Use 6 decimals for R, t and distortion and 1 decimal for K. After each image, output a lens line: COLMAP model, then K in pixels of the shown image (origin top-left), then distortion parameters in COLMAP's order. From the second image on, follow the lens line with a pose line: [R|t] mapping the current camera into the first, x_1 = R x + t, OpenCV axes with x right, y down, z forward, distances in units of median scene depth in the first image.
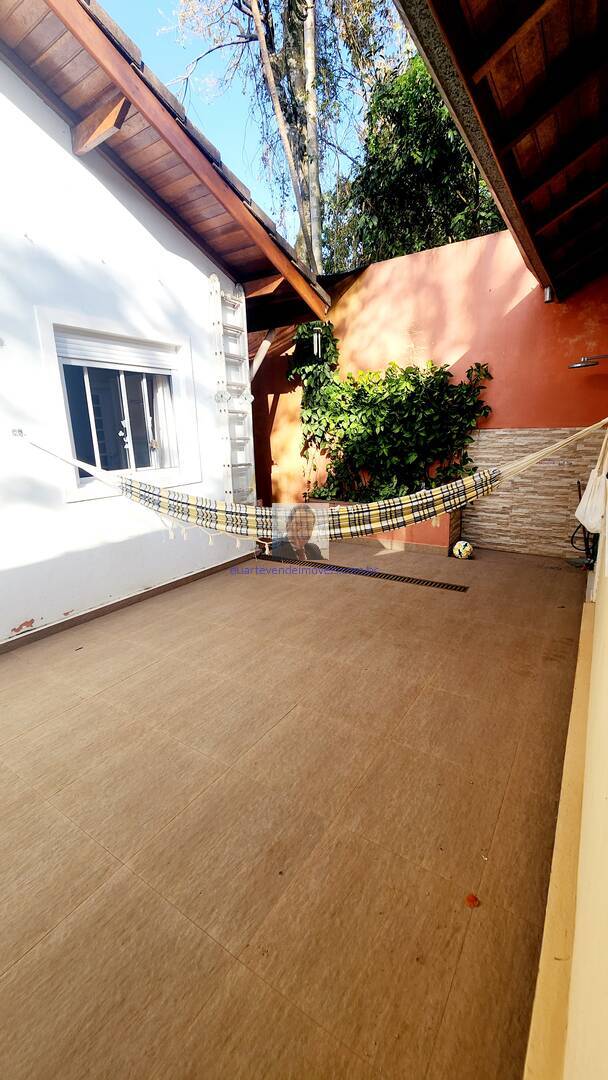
lens RADIAL K [[444.7, 0, 305.9], [0, 444.7, 537.5], [0, 0, 1]] dist [0.002631, -0.000182]
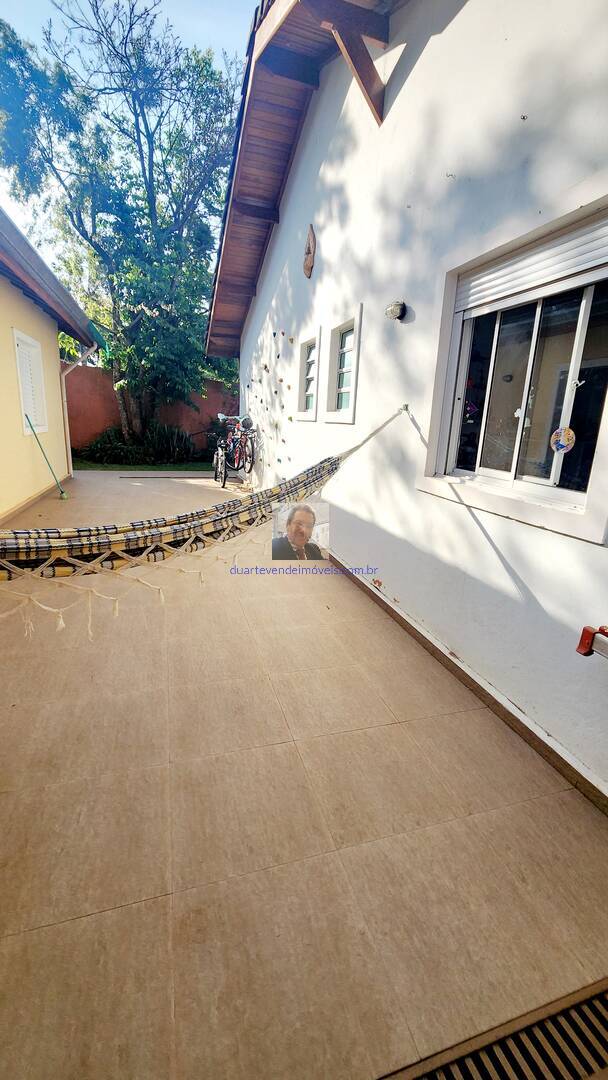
lens RADIAL K [[444.7, 0, 312.0], [0, 444.7, 537.7], [0, 0, 1]] dist [0.002631, -0.000182]
pose [[-0.625559, 0.202112, -0.753543, 0.265208], [-0.218418, 0.881869, 0.417853, -0.308326], [0.748979, 0.425979, -0.507516, 1.310771]]
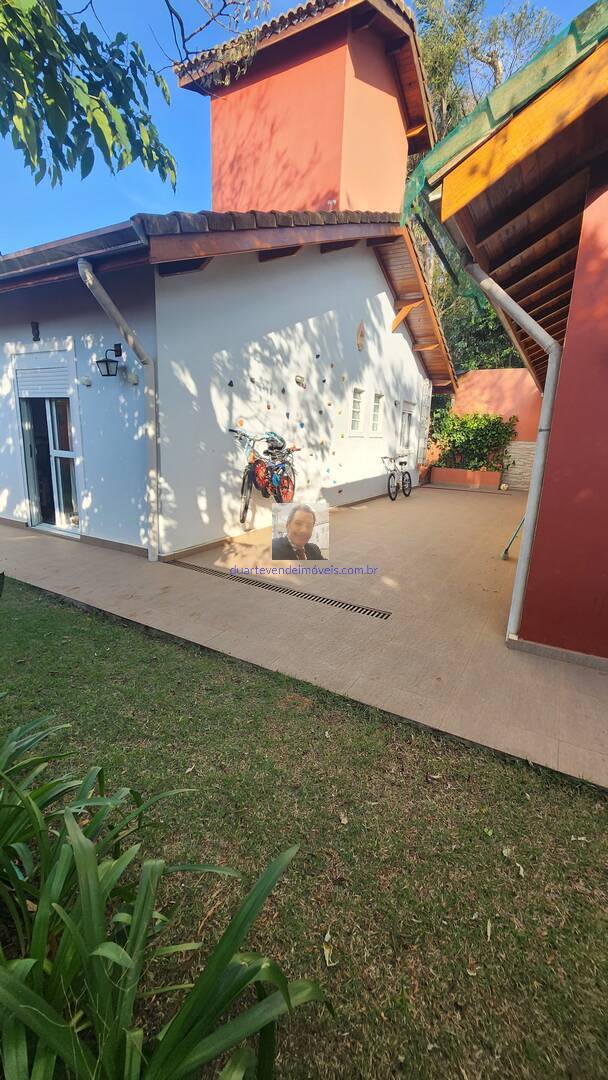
lens RADIAL K [[444.7, 0, 298.4], [0, 444.7, 537.1], [0, 0, 1]] dist [0.002631, -0.000182]
pose [[0.997216, 0.057457, 0.047523, -1.330055], [-0.057045, 0.998322, -0.009979, 0.580603], [-0.048017, 0.007240, 0.998820, -2.139921]]
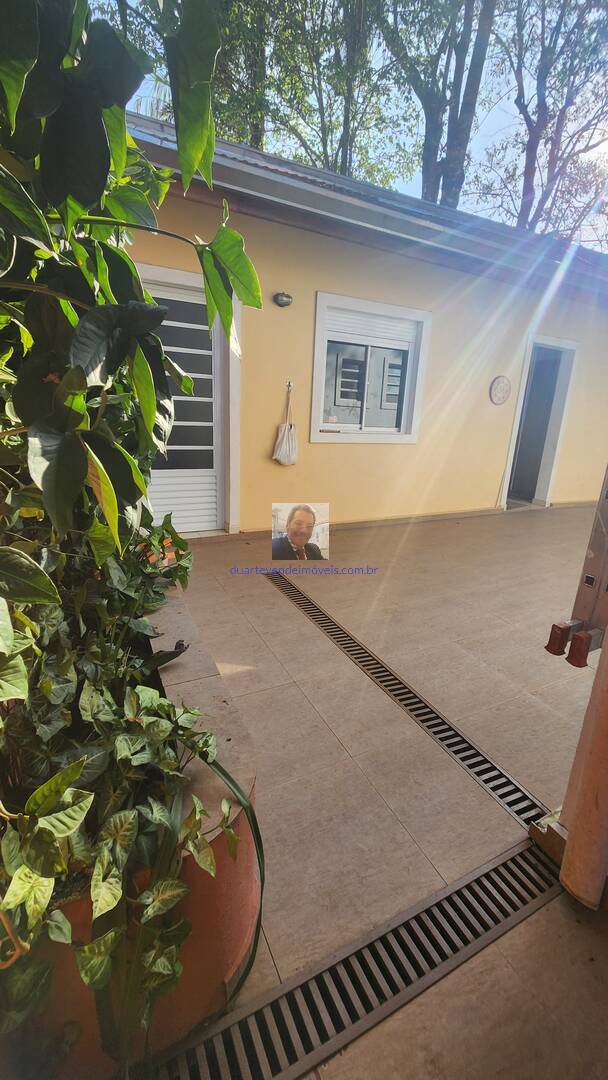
lens RADIAL K [[444.7, 0, 303.4], [0, 444.7, 538.4], [0, 0, 1]] dist [0.002631, -0.000182]
pose [[-0.867904, -0.157117, 0.471230, -0.125786], [0.098216, 0.875651, 0.472852, -0.418314], [-0.486926, 0.456672, -0.744550, 1.863633]]
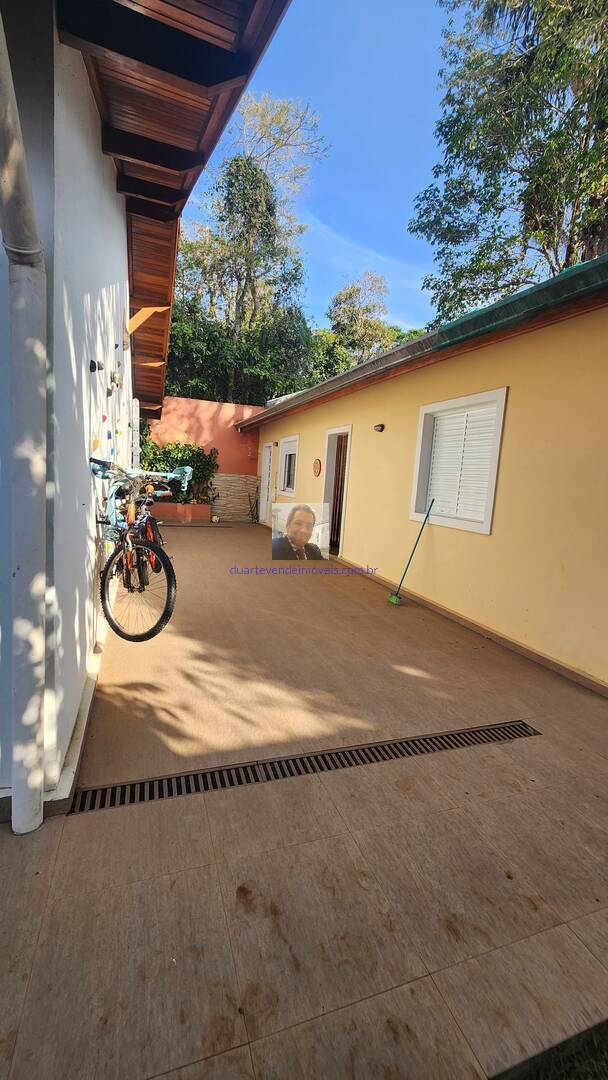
lens RADIAL K [[444.7, 0, 302.8], [0, 444.7, 538.6], [0, 0, 1]] dist [0.002631, -0.000182]
pose [[0.606466, -0.035818, 0.794302, -1.916347], [0.107893, 0.993452, -0.037580, 0.400935], [-0.787755, 0.108491, 0.606359, -1.282335]]
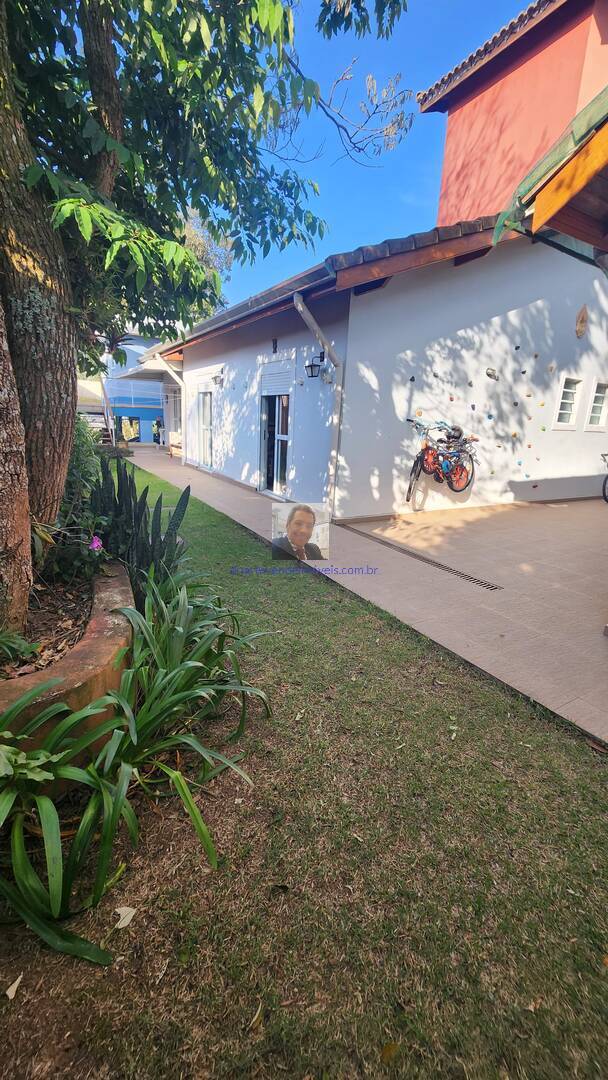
lens RADIAL K [[444.7, 0, 305.7], [0, 444.7, 540.1], [0, 0, 1]] dist [0.002631, -0.000182]
pose [[0.881449, 0.191555, -0.431689, -1.010990], [-0.181634, 0.981246, 0.064540, 0.637875], [0.435956, 0.021520, 0.899711, -2.352853]]
